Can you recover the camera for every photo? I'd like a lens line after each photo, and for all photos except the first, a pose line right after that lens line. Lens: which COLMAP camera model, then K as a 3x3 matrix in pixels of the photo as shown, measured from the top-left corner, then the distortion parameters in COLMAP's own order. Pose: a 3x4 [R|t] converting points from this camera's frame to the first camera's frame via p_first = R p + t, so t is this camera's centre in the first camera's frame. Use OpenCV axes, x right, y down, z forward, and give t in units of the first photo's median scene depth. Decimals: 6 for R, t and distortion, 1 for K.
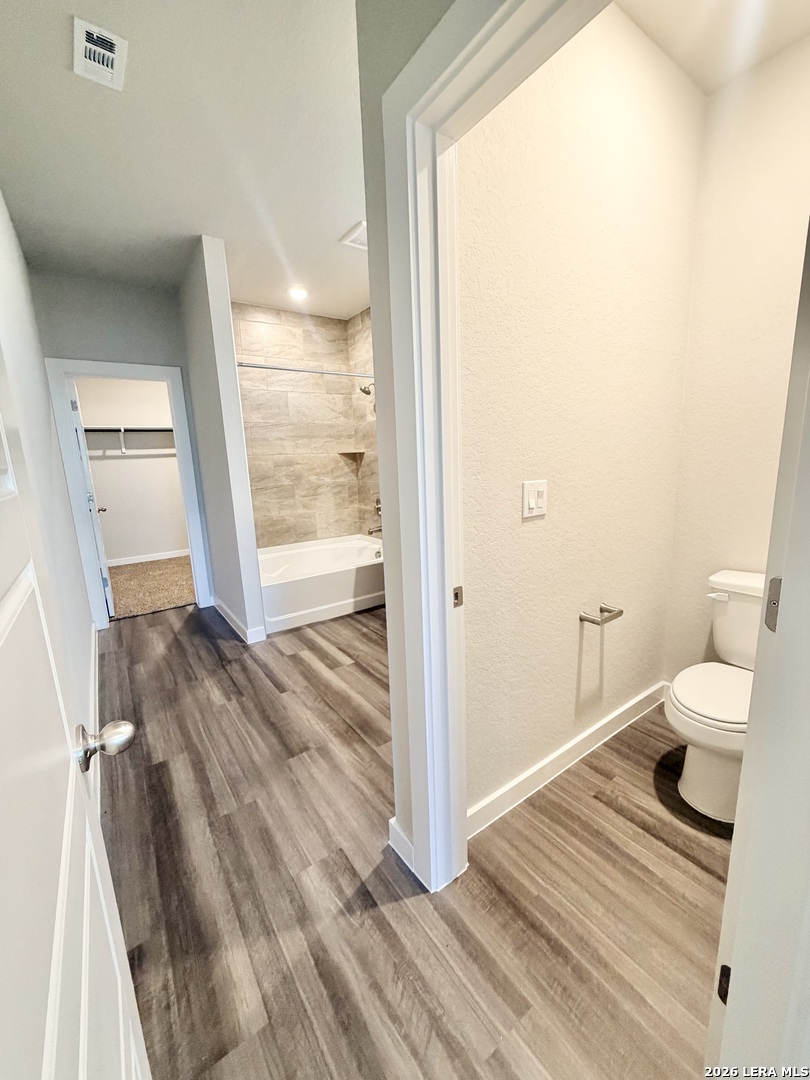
lens RADIAL K [[432.5, 0, 403.4], [0, 432.5, 540.1], [0, 0, 1]] dist [0.001531, 0.000374]
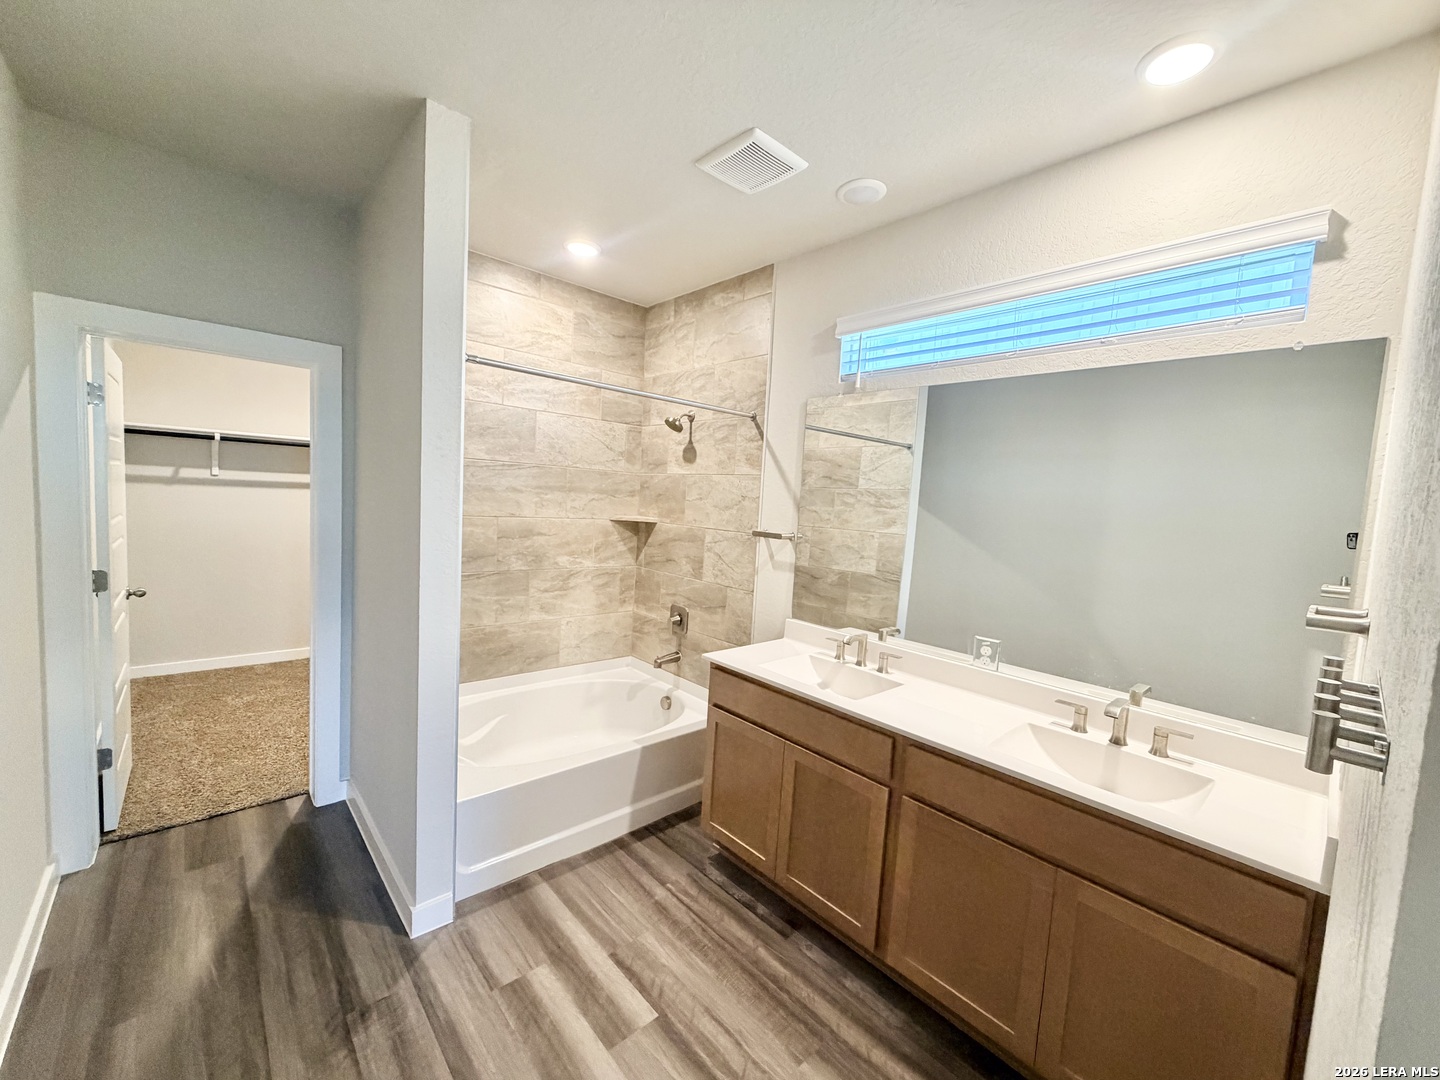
lens RADIAL K [[576.6, 0, 715.9], [0, 576.6, 542.5], [0, 0, 1]] dist [0.001531, 0.000374]
pose [[0.987862, 0.085322, 0.129806, -0.122782], [-0.070402, 0.990811, -0.115484, -0.101982], [-0.138467, 0.104943, 0.984791, 0.241250]]
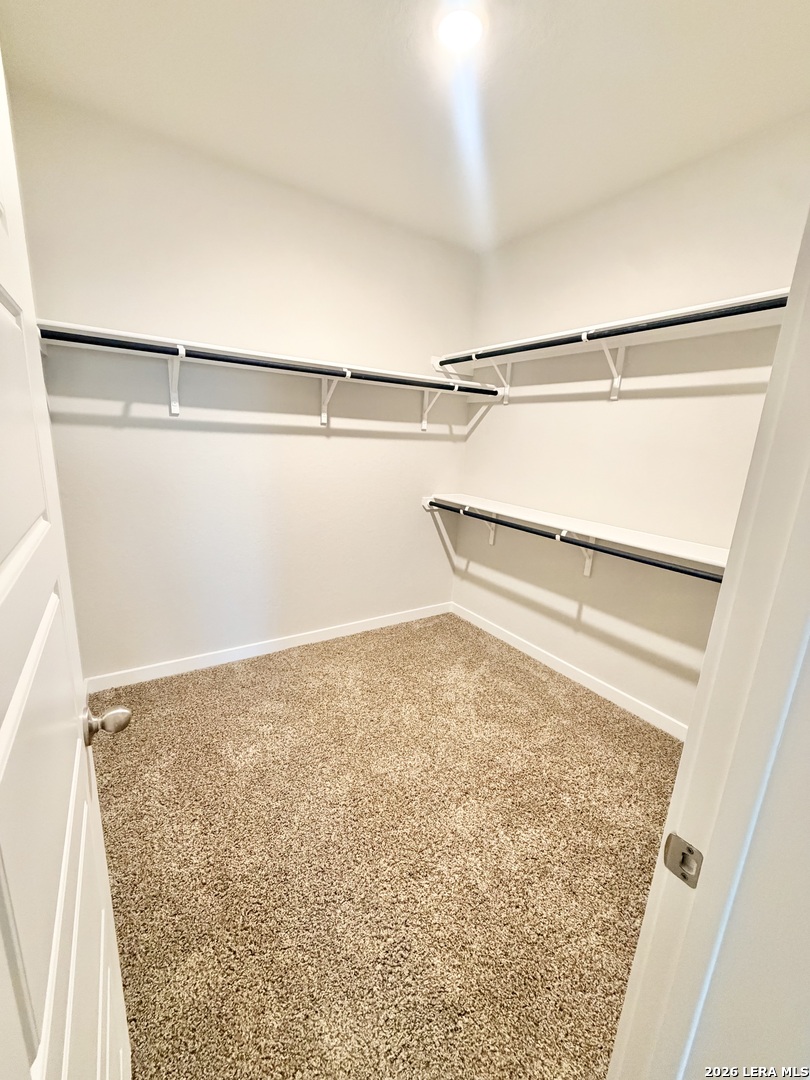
lens RADIAL K [[432.5, 0, 409.1], [0, 432.5, 533.2], [0, 0, 1]] dist [0.001531, 0.000374]
pose [[0.993296, 0.113535, -0.021765, -0.579912], [-0.112525, 0.992716, 0.043047, -0.189379], [0.026494, -0.040309, 0.998836, 0.852117]]
